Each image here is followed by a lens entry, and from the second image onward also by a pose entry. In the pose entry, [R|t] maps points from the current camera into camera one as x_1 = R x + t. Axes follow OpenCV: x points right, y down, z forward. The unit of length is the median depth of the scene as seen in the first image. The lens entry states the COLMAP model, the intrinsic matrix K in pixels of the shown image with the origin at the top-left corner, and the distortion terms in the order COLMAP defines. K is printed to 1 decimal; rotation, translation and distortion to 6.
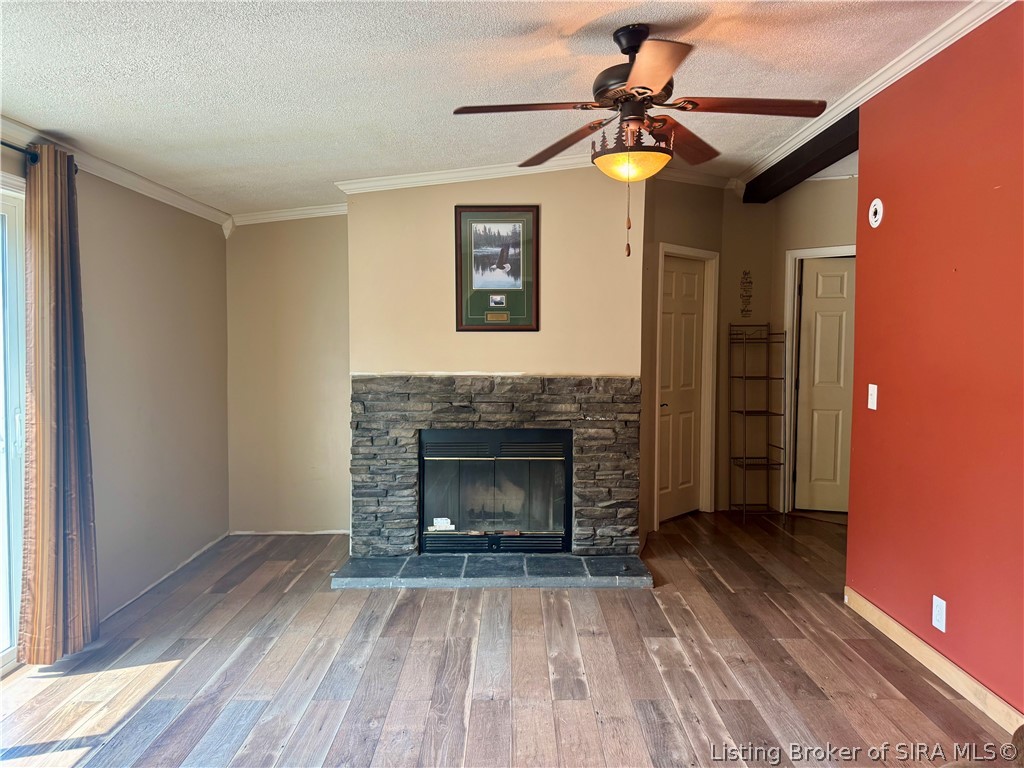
lens RADIAL K [[722.6, 0, 512.9], [0, 722.6, 379.5], [0, 0, 1]] dist [0.056326, -0.001867]
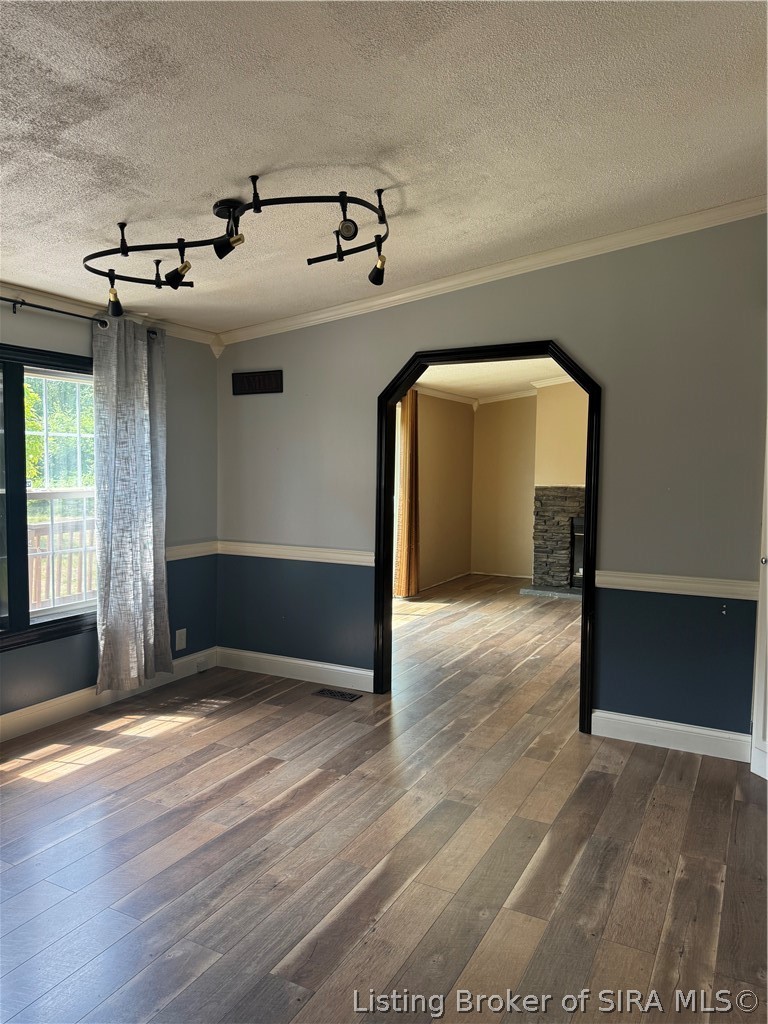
lens RADIAL K [[722.6, 0, 384.8], [0, 722.6, 510.6], [0, 0, 1]] dist [0.056326, -0.001867]
pose [[0.884155, 0.028625, -0.466317, 0.299226], [-0.033991, 0.999417, -0.003099, 0.074581], [0.465956, 0.018591, 0.884612, -0.806341]]
